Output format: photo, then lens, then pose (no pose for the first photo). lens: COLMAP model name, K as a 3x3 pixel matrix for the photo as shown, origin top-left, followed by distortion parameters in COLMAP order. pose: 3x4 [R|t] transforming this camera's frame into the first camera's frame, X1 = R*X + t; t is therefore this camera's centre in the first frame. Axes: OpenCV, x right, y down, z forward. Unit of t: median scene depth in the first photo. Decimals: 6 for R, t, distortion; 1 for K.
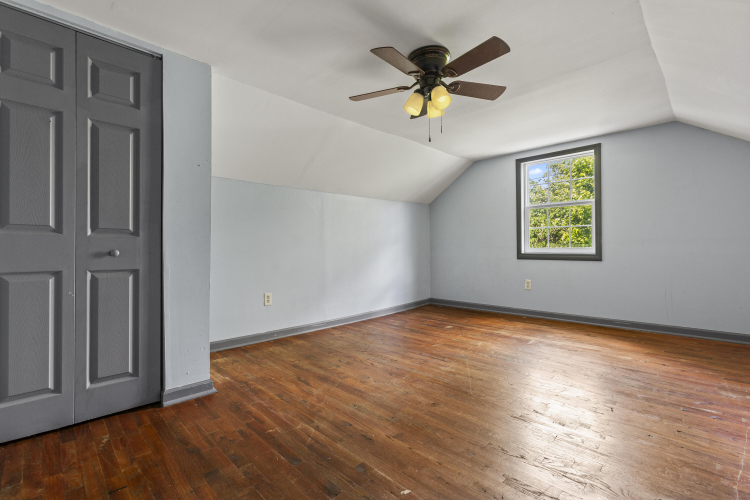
lens RADIAL K [[337.6, 0, 371.9], [0, 337.6, 249.3], [0, 0, 1]] dist [-0.012691, 0.000468]
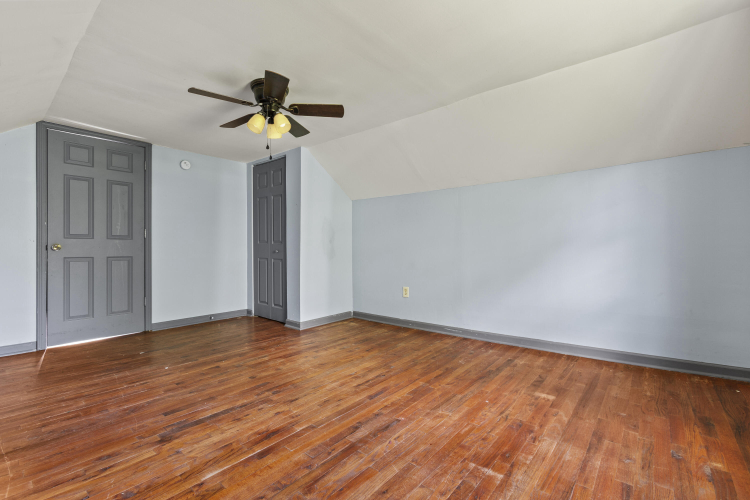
lens RADIAL K [[337.6, 0, 372.1], [0, 337.6, 247.8], [0, 0, 1]] dist [-0.012691, 0.000468]
pose [[0.084375, 0.006493, -0.996413, 1.327218], [0.001918, 0.999976, 0.006679, -0.022046], [0.996432, -0.002475, 0.084361, 1.216760]]
